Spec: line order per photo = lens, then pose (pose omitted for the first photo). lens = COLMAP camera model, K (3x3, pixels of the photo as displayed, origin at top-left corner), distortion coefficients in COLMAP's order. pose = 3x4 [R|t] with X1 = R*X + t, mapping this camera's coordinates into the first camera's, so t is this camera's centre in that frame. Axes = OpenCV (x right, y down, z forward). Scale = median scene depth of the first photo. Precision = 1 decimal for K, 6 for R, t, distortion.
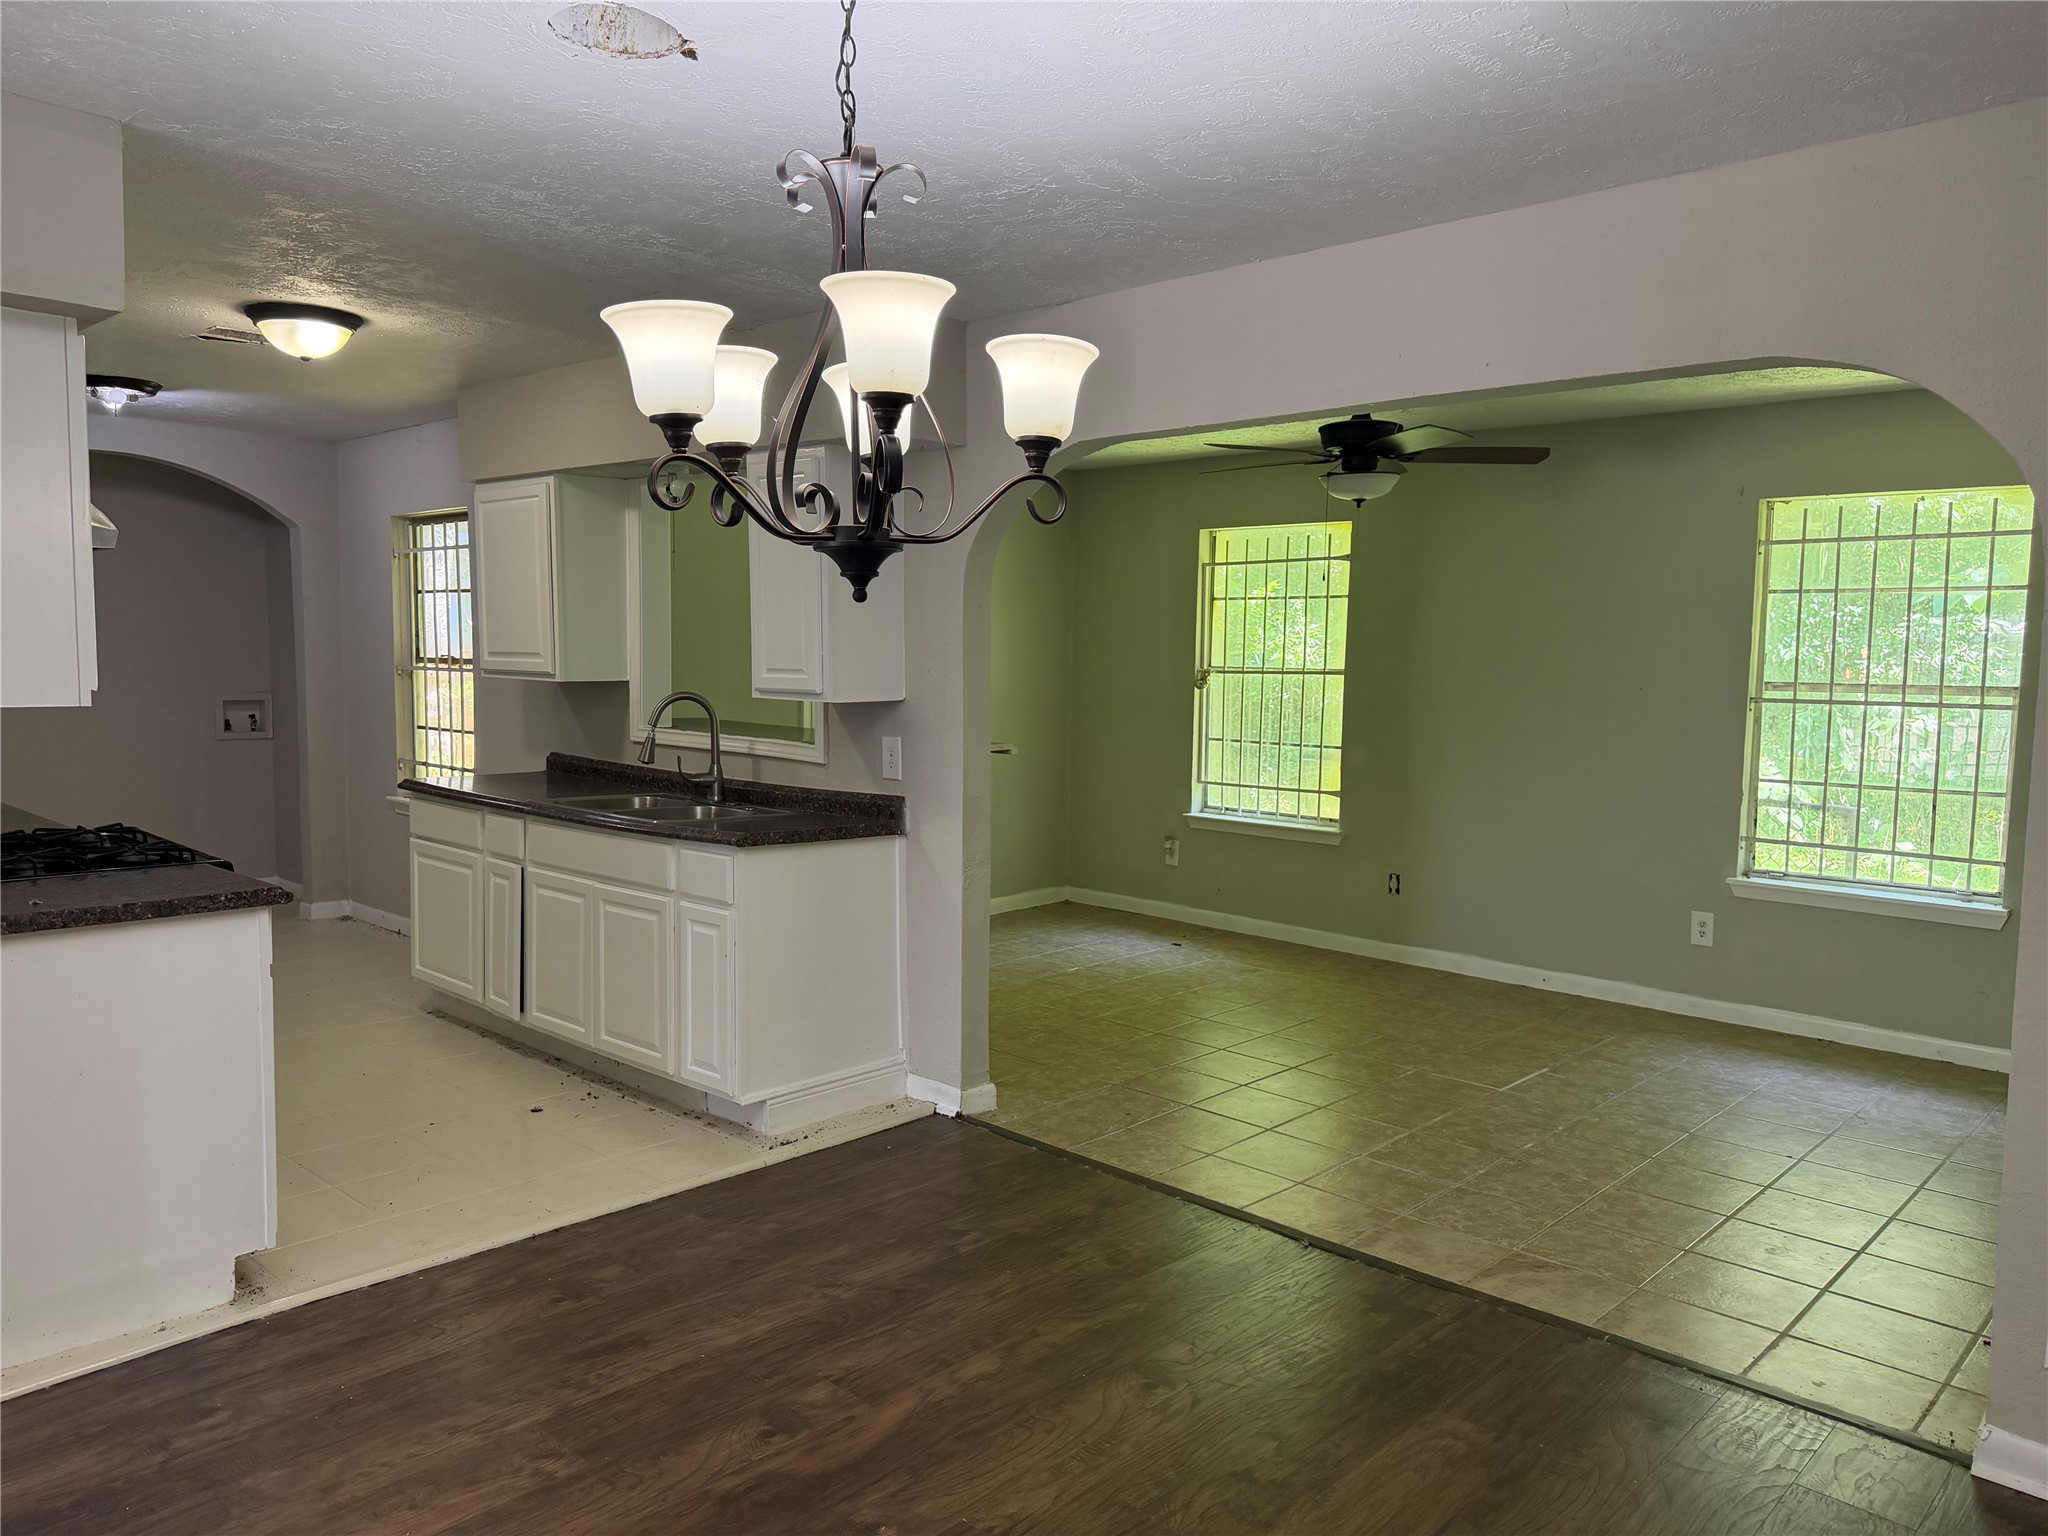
lens RADIAL K [[1444.3, 0, 987.6], [0, 1444.3, 770.3], [0, 0, 1]] dist [0.071735, -0.135279]
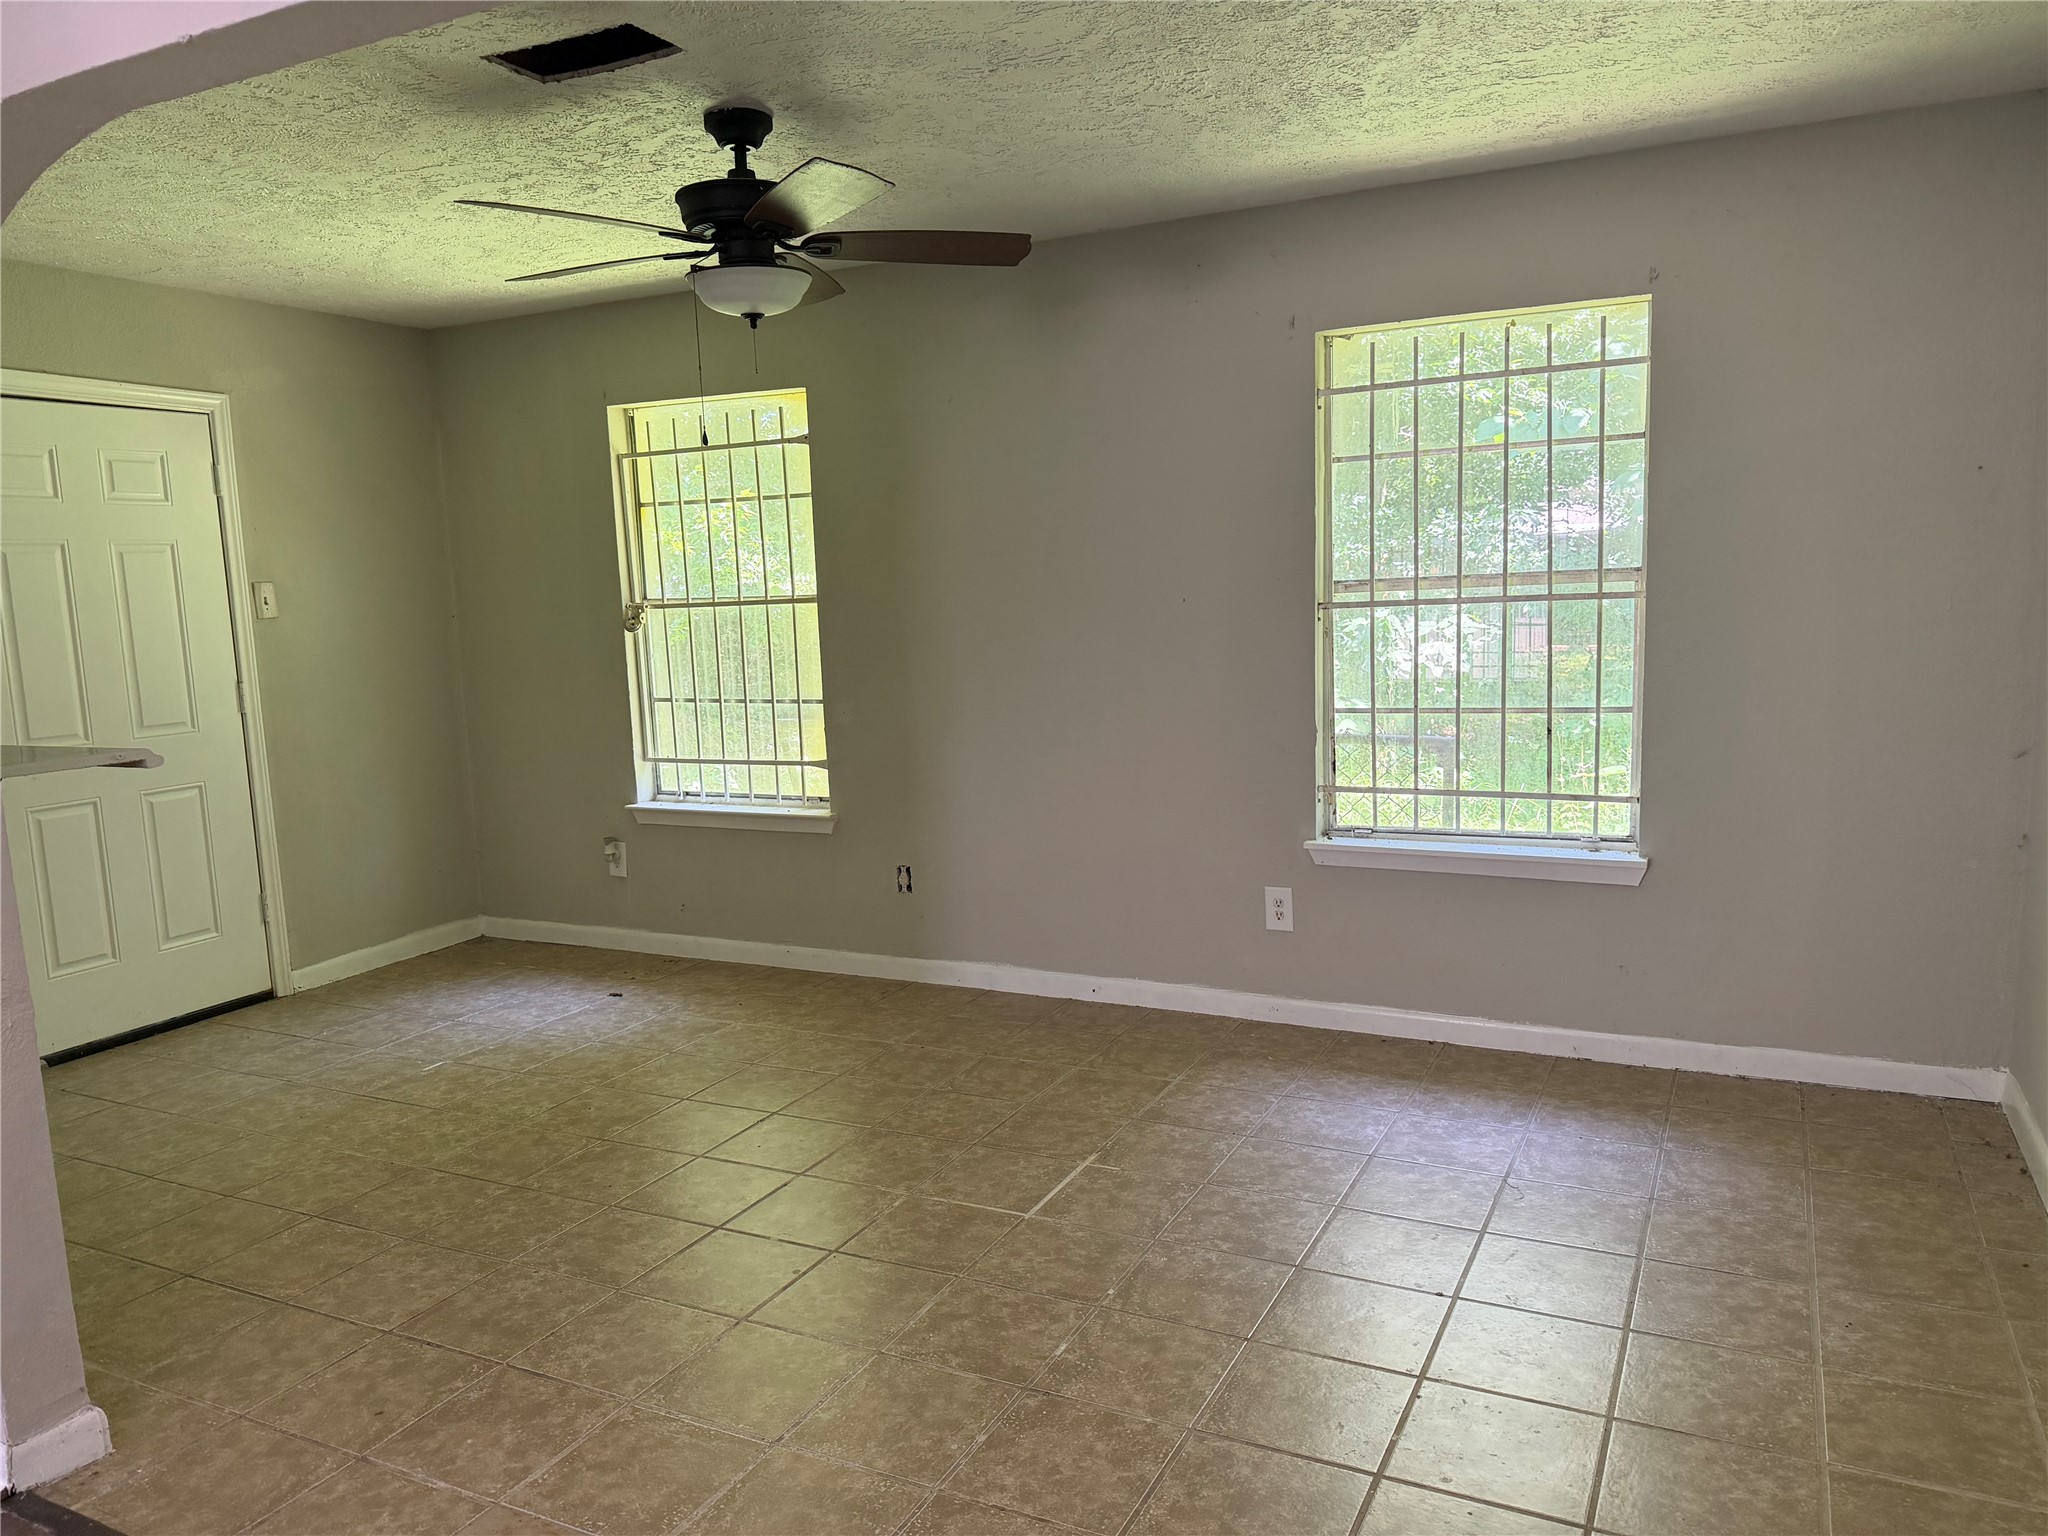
lens RADIAL K [[1429.4, 0, 1031.9], [0, 1429.4, 779.6], [0, 0, 1]] dist [0.096611, -0.132944]
pose [[0.951210, -0.086977, 0.296030, 0.151924], [0.073452, 0.995695, 0.056529, -0.011445], [-0.299673, -0.032027, 0.953504, 0.327920]]
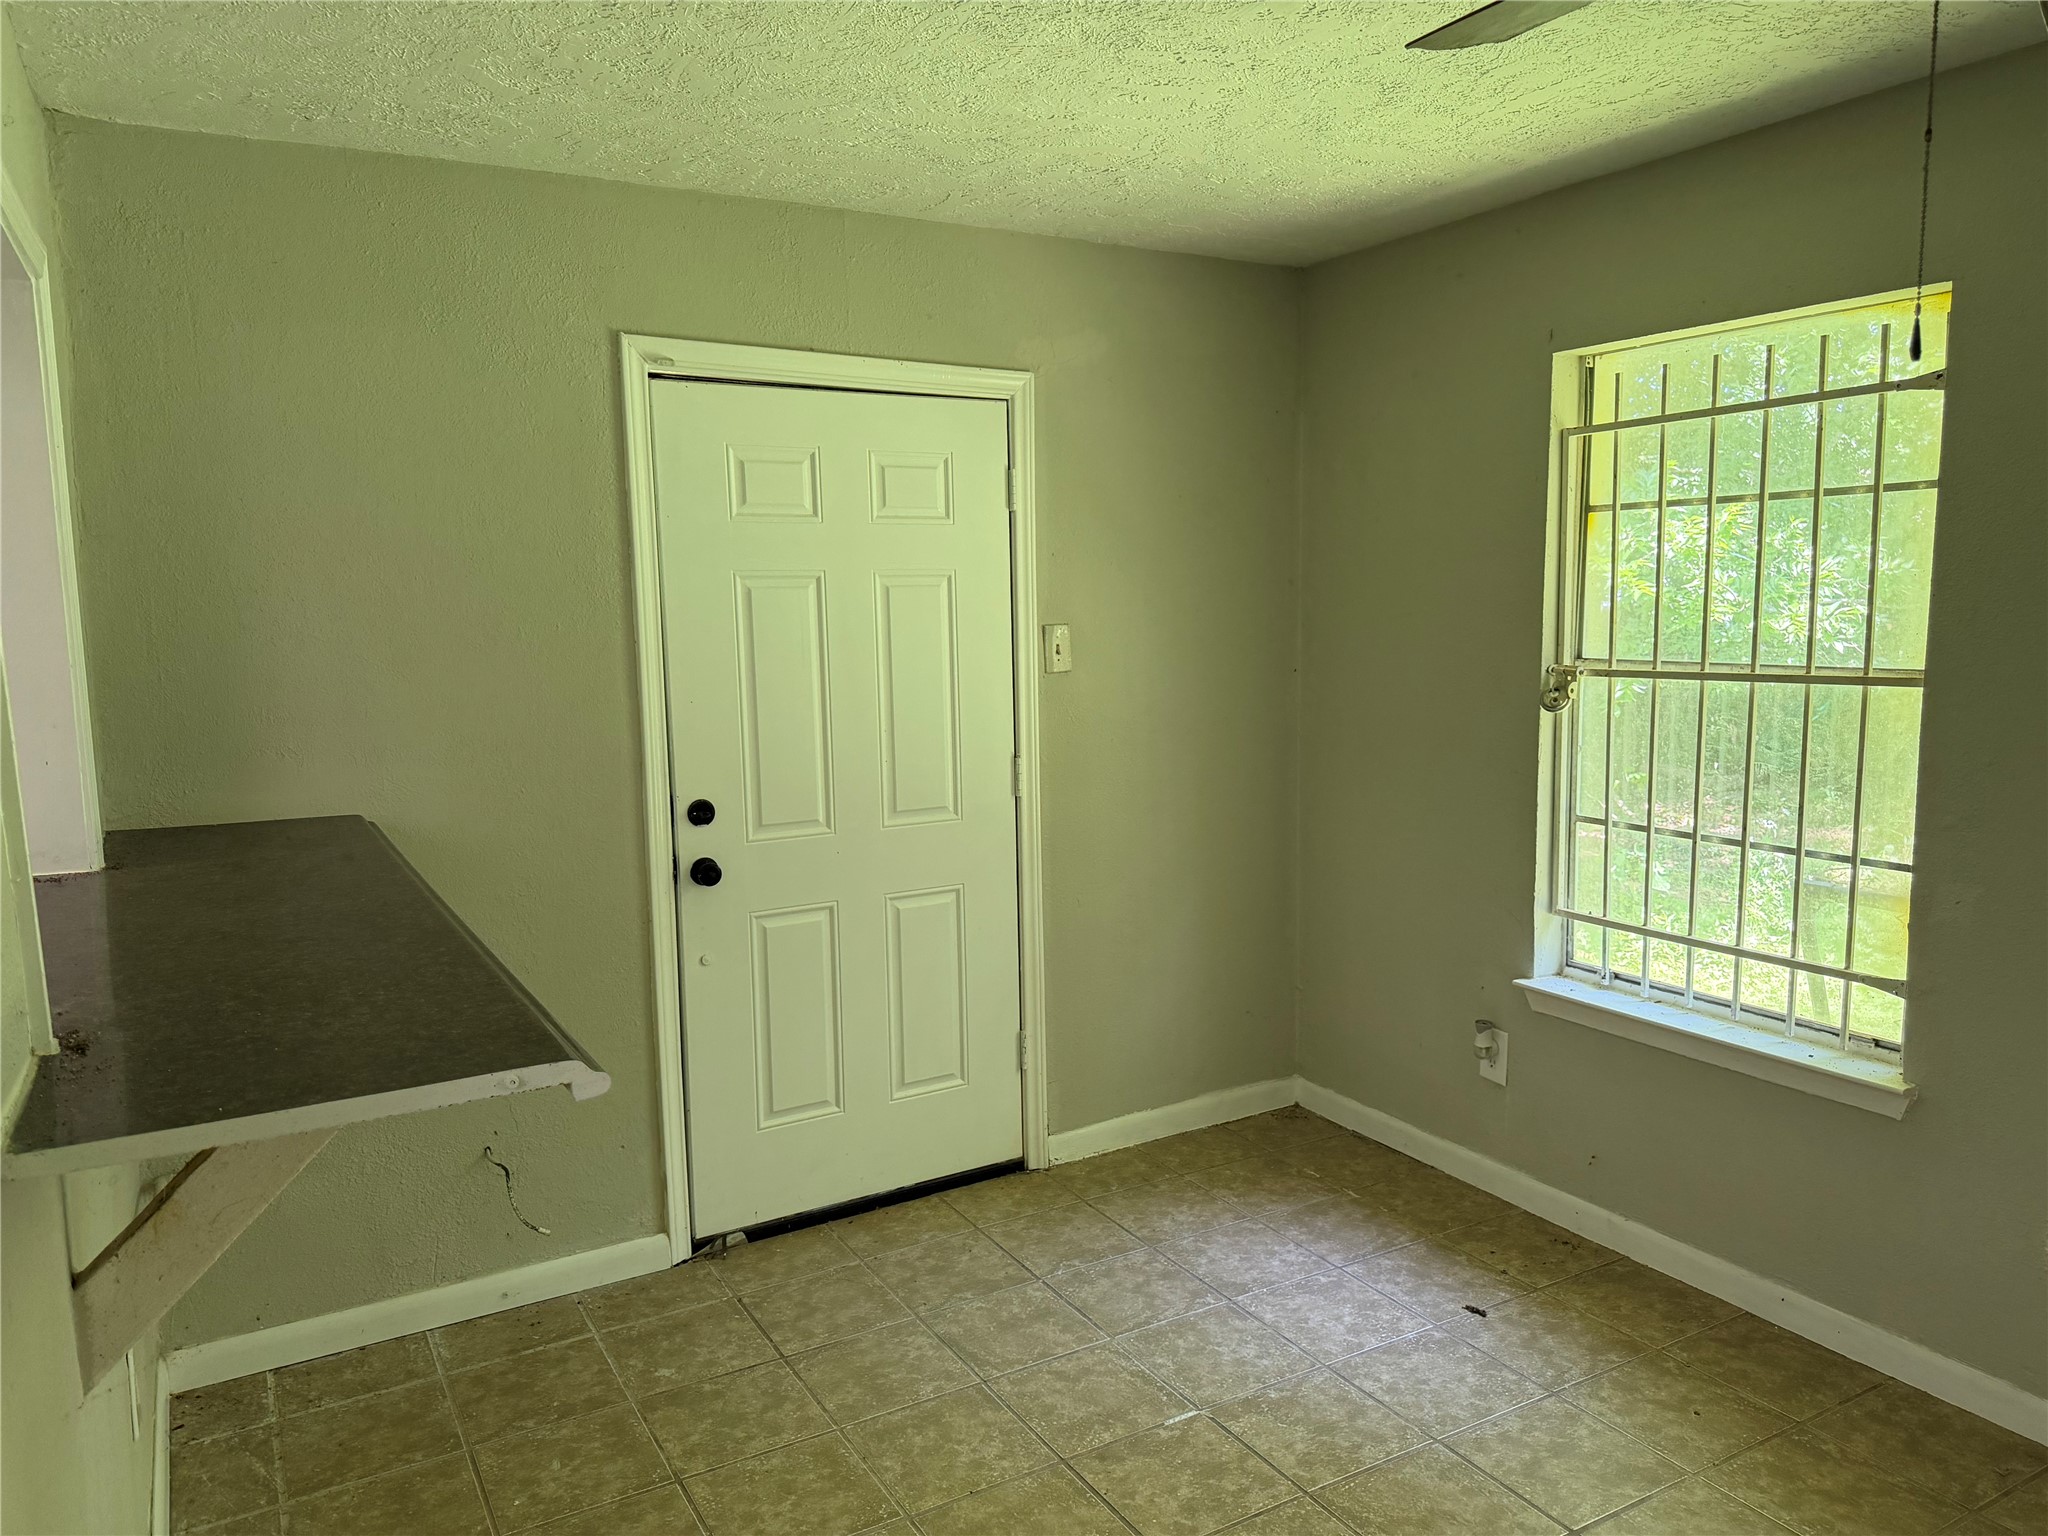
lens RADIAL K [[1445.4, 0, 1024.0], [0, 1445.4, 768.0], [0, 0, 1]] dist [0.095928, -0.140510]
pose [[0.960828, 0.006209, -0.277075, 0.148128], [0.003038, 0.999453, 0.032933, -0.069850], [0.277128, -0.032485, 0.960284, 0.665472]]
